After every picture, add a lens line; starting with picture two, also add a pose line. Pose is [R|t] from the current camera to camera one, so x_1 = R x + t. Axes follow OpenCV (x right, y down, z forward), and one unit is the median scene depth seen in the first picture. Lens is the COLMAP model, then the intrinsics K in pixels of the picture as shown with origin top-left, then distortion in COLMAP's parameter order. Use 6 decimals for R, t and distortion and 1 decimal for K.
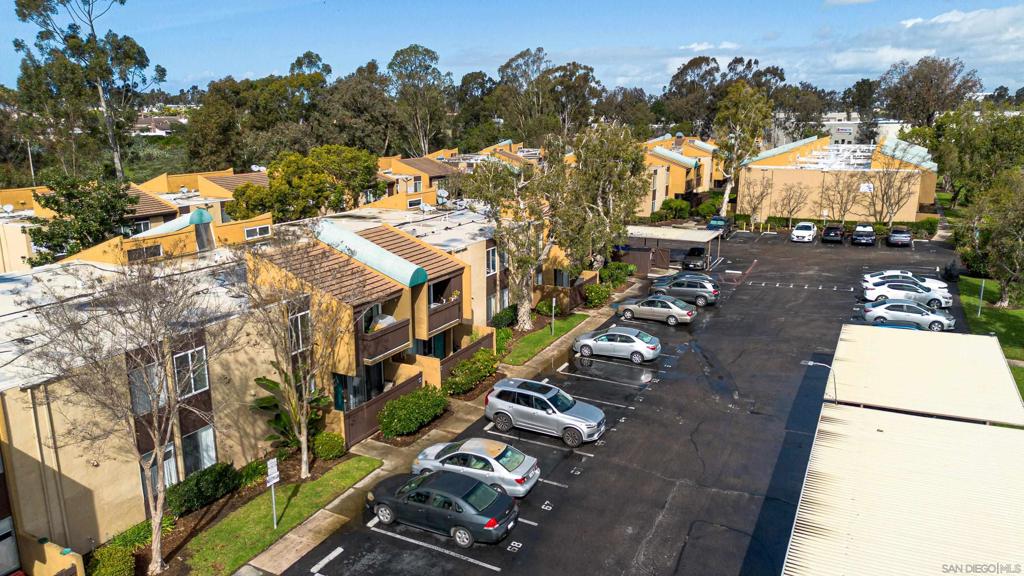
lens RADIAL K [[719.4, 0, 512.0], [0, 719.4, 288.0], [0, 0, 1]] dist [0.093190, -0.103805]
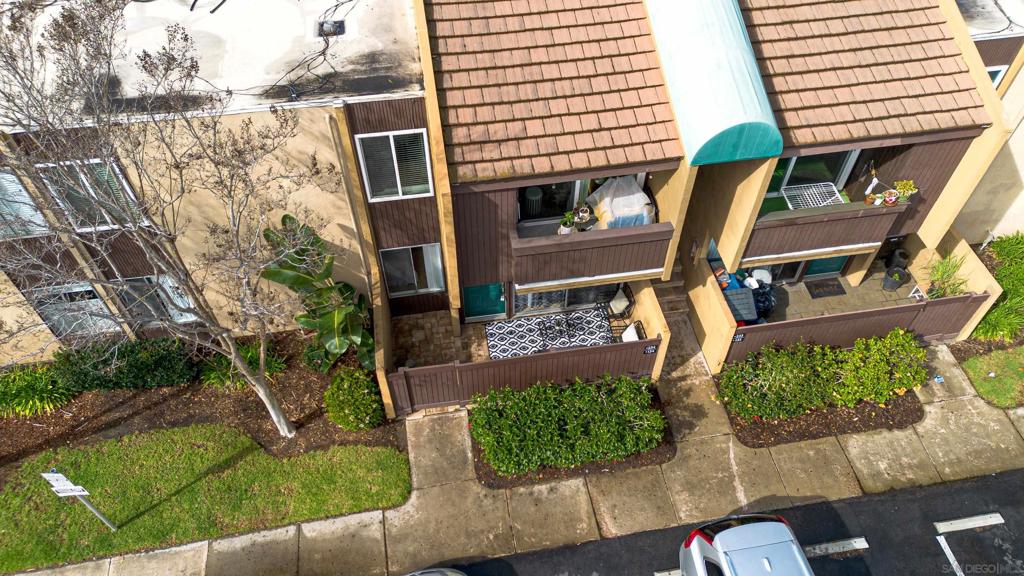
lens RADIAL K [[719.4, 0, 512.0], [0, 719.4, 288.0], [0, 0, 1]] dist [0.093190, -0.103805]
pose [[0.593031, 0.615152, -0.519522, 0.020108], [-0.190930, 0.734257, 0.651469, -0.127153], [0.782215, -0.287149, 0.552888, 0.528097]]
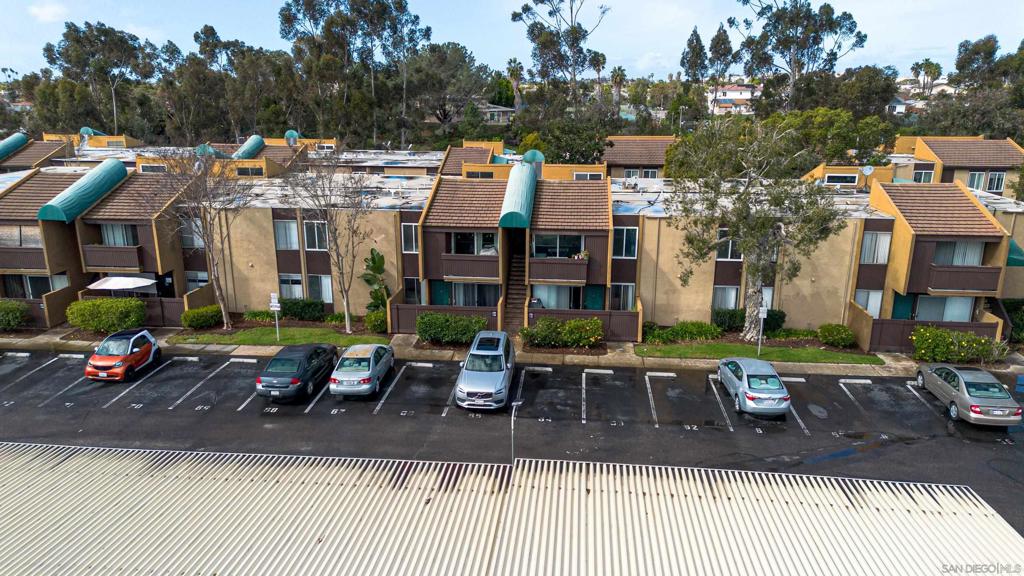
lens RADIAL K [[719.4, 0, 512.0], [0, 719.4, 288.0], [0, 0, 1]] dist [0.093190, -0.103805]
pose [[0.368645, 0.251060, -0.895025, 0.628360], [-0.224237, 0.958421, 0.176484, -0.079409], [0.902119, 0.135638, 0.409614, 0.434109]]
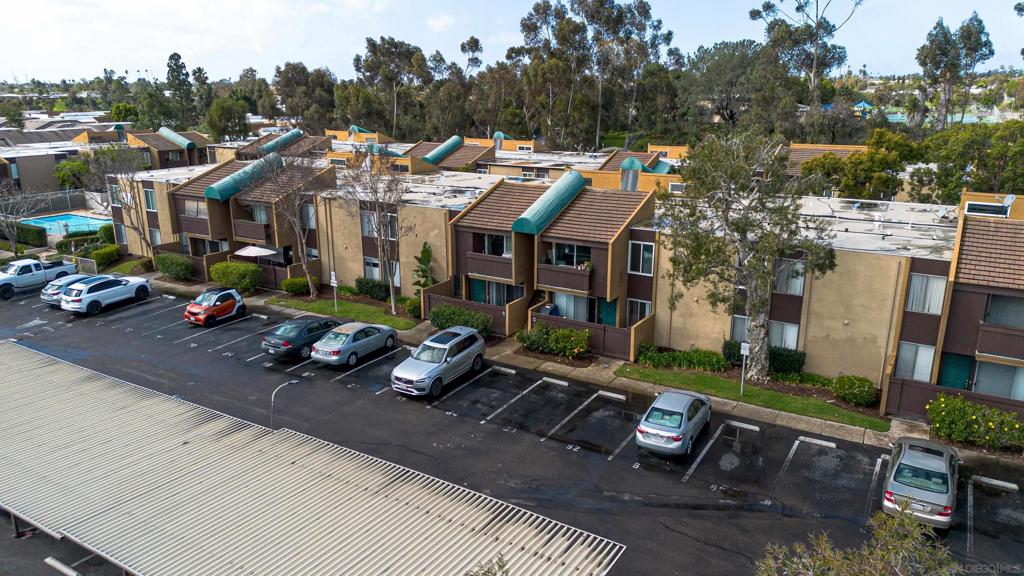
lens RADIAL K [[719.4, 0, 512.0], [0, 719.4, 288.0], [0, 0, 1]] dist [0.093190, -0.103805]
pose [[-0.071009, 0.271293, -0.959874, 0.710320], [-0.237054, 0.930143, 0.280427, -0.172682], [0.968898, 0.247455, -0.001737, 0.755479]]
